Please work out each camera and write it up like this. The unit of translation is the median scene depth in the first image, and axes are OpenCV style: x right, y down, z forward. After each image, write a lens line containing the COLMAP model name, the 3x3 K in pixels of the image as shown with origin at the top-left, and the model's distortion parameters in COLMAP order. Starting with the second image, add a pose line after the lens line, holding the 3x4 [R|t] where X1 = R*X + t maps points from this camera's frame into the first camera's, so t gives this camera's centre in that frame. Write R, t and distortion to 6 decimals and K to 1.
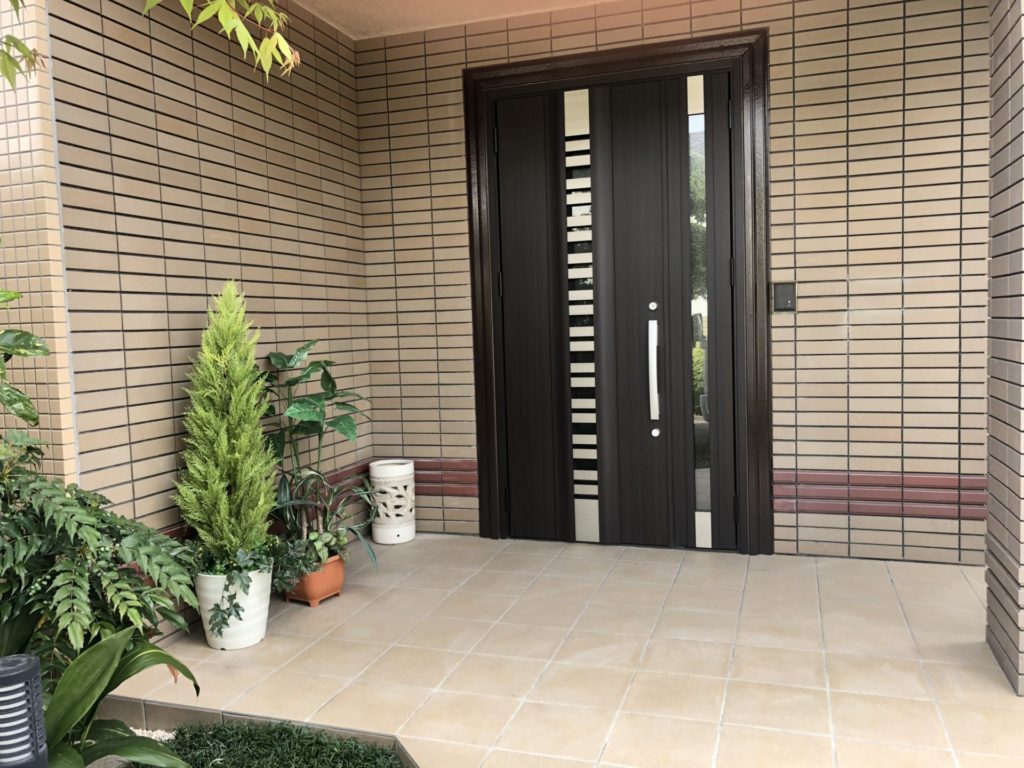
lens RADIAL K [[847.0, 0, 514.8], [0, 847.0, 376.9], [0, 0, 1]] dist [0.055897, -0.054907]
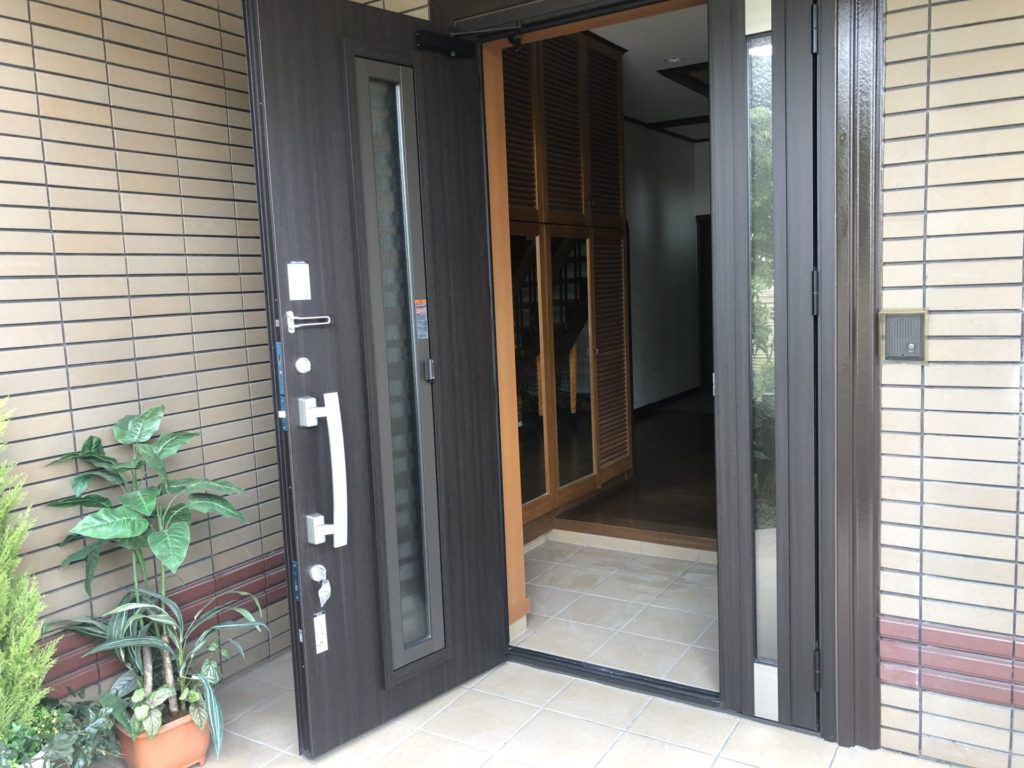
lens RADIAL K [[847.0, 0, 506.4], [0, 847.0, 380.2], [0, 0, 1]] dist [0.055897, -0.054907]
pose [[0.972597, 0.015469, -0.231981, 0.185341], [-0.002488, 0.998420, 0.056145, -0.095623], [0.232483, -0.054029, 0.971099, 0.355557]]
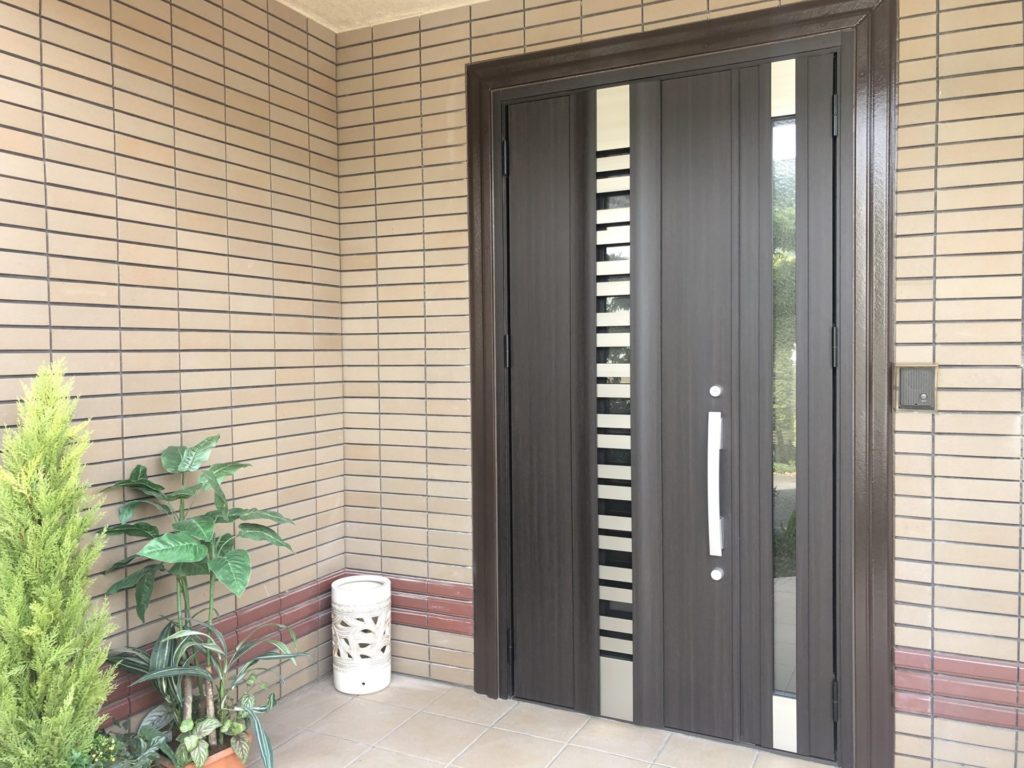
lens RADIAL K [[847.0, 0, 504.5], [0, 847.0, 375.6], [0, 0, 1]] dist [0.055897, -0.054907]
pose [[0.989381, 0.026892, -0.142834, 0.095200], [-0.031257, 0.999108, -0.028402, -0.073991], [0.141942, 0.032565, 0.989339, 0.298938]]
